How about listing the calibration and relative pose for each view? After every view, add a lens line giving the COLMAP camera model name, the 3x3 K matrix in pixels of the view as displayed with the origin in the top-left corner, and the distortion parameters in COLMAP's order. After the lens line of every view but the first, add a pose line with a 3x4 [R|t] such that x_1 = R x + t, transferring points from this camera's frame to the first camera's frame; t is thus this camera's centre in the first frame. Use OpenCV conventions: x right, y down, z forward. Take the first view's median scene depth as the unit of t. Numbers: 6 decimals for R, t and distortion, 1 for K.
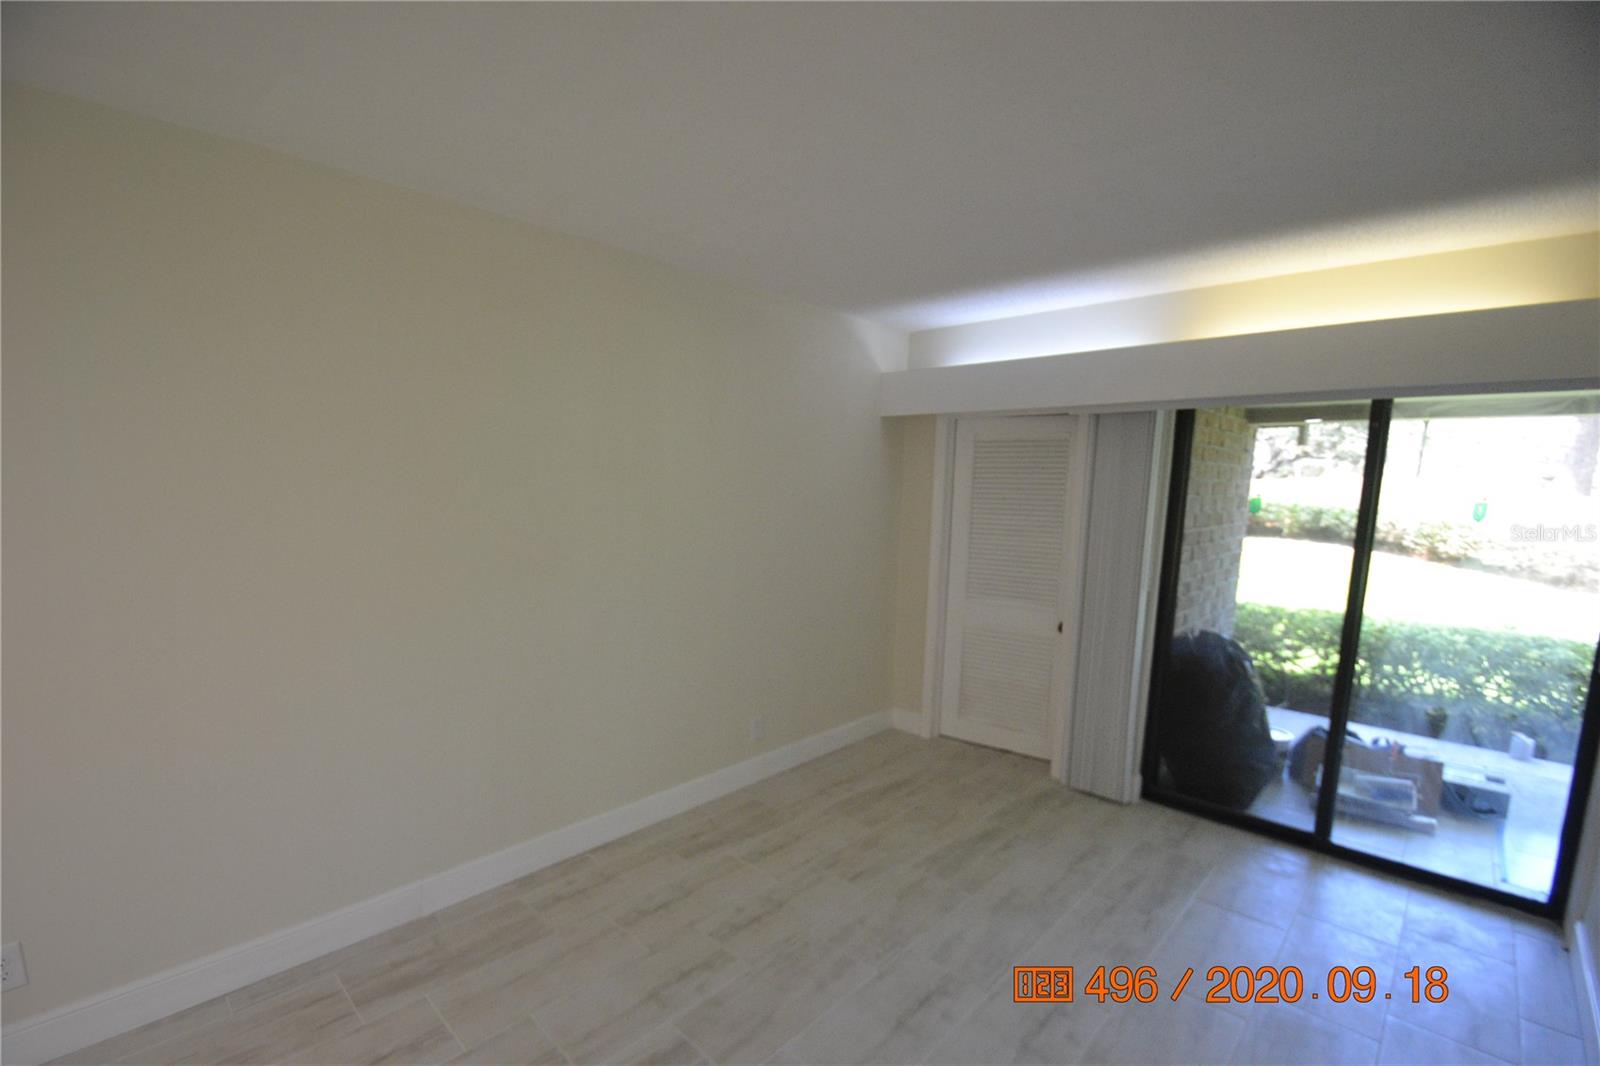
lens RADIAL K [[710.9, 0, 796.4], [0, 710.9, 592.0], [0, 0, 1]] dist [0.019403, -0.019392]
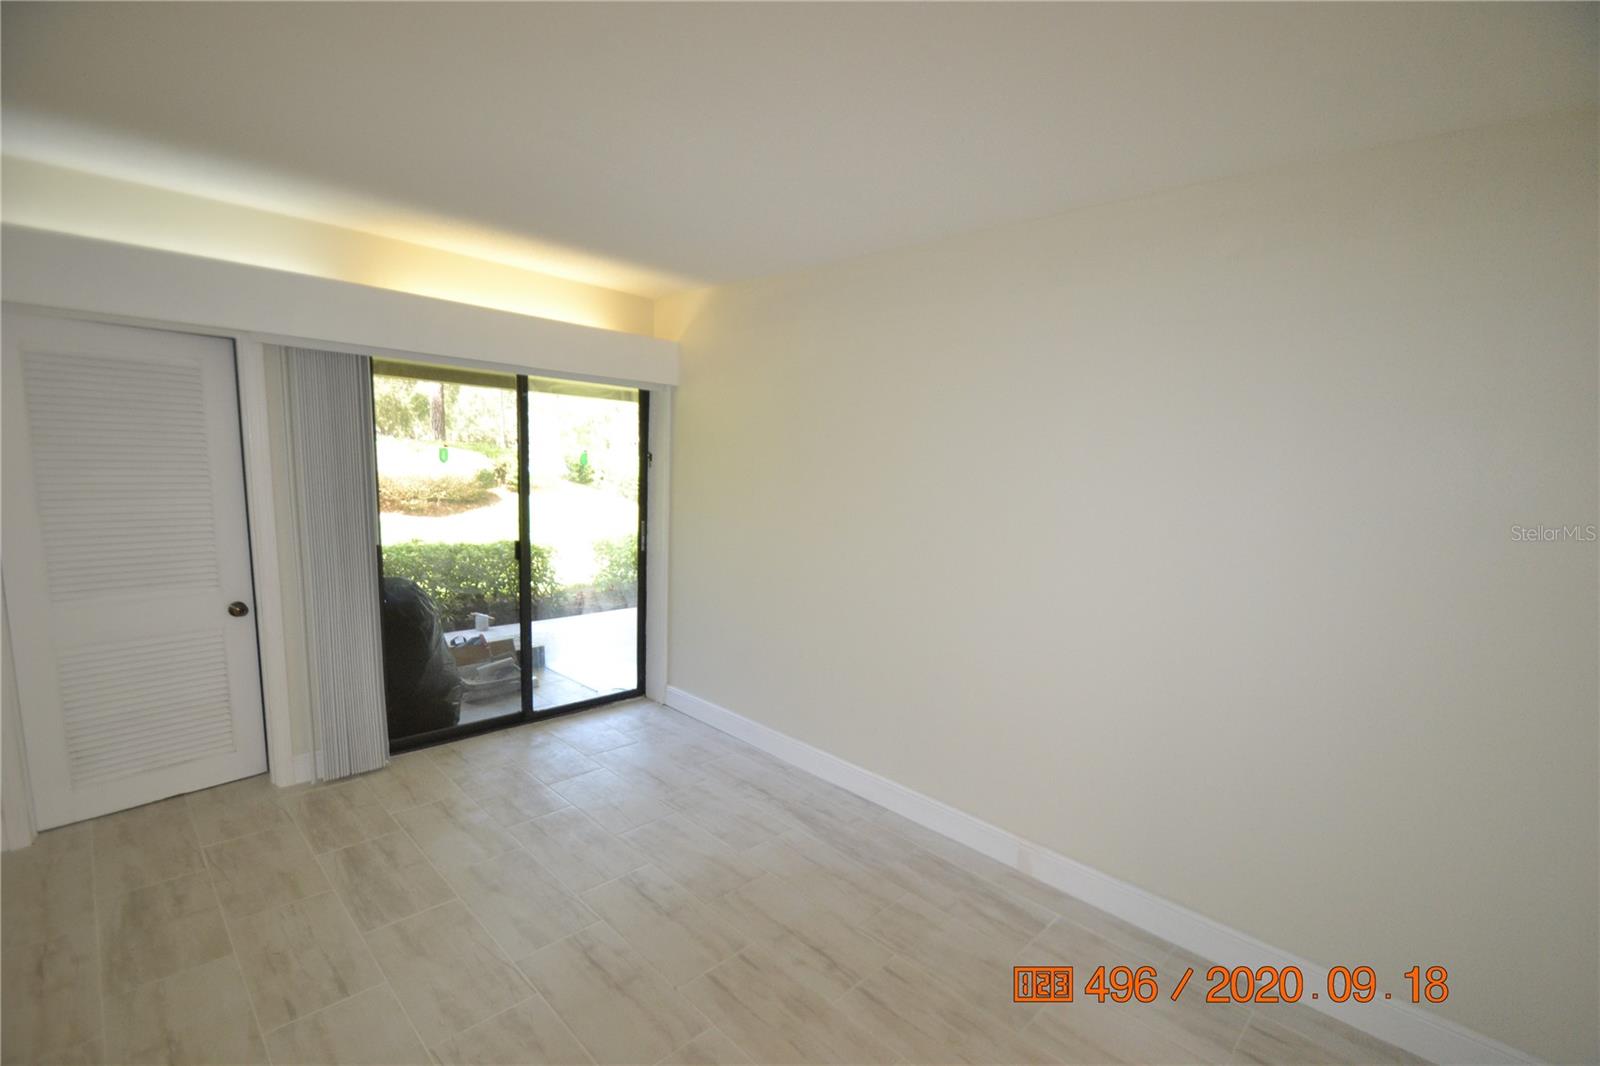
lens RADIAL K [[702.3, 0, 808.4], [0, 702.3, 575.2], [0, 0, 1]] dist [0.011342, -0.014626]
pose [[0.014337, -0.178027, 0.983921, -0.493535], [0.105960, 0.978752, 0.175548, -0.074690], [-0.994267, 0.101739, 0.032896, 0.437909]]
